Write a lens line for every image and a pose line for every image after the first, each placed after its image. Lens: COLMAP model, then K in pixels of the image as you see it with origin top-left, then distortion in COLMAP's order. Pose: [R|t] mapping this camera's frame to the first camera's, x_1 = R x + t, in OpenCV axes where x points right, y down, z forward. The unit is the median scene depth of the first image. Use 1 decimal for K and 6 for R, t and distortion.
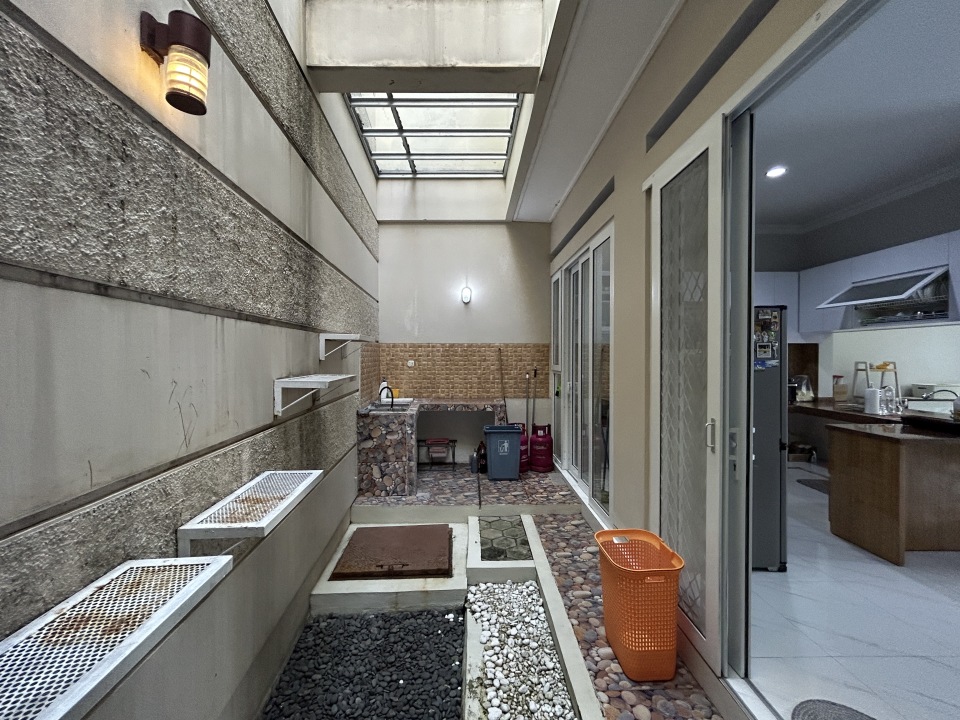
lens RADIAL K [[386.9, 0, 478.4], [0, 386.9, 358.7], [0, 0, 1]] dist [0.000327, 0.000006]
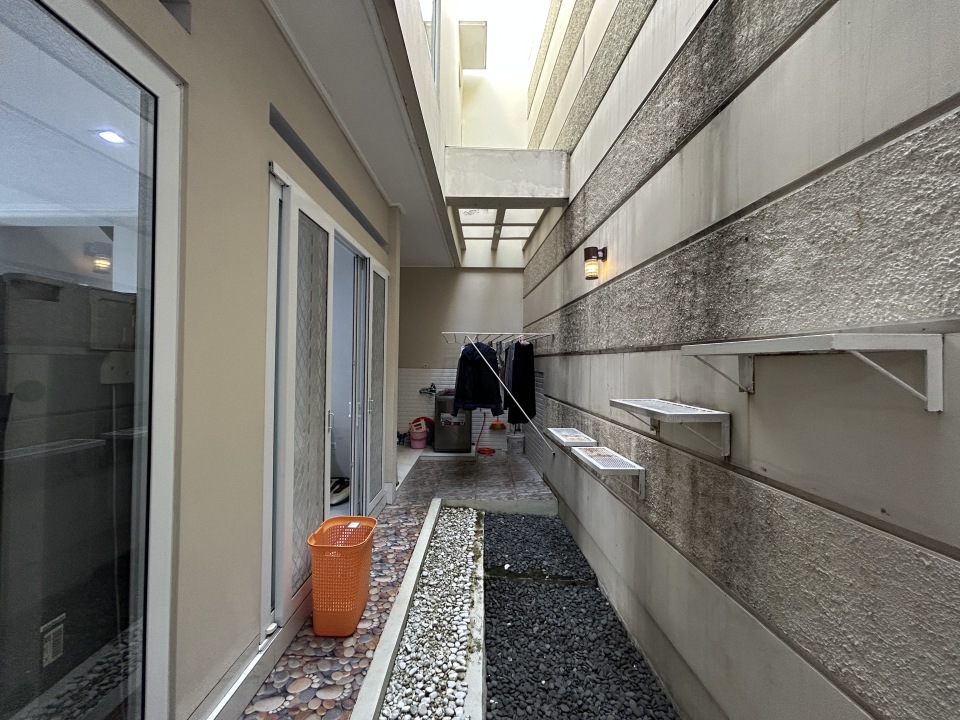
lens RADIAL K [[386.9, 0, 478.5], [0, 386.9, 360.8], [0, 0, 1]] dist [0.000327, 0.000006]
pose [[-0.999433, -0.014786, 0.030254, -0.041016], [-0.014845, 0.999888, -0.001726, -0.045996], [-0.030225, -0.002174, -0.999541, 2.183329]]
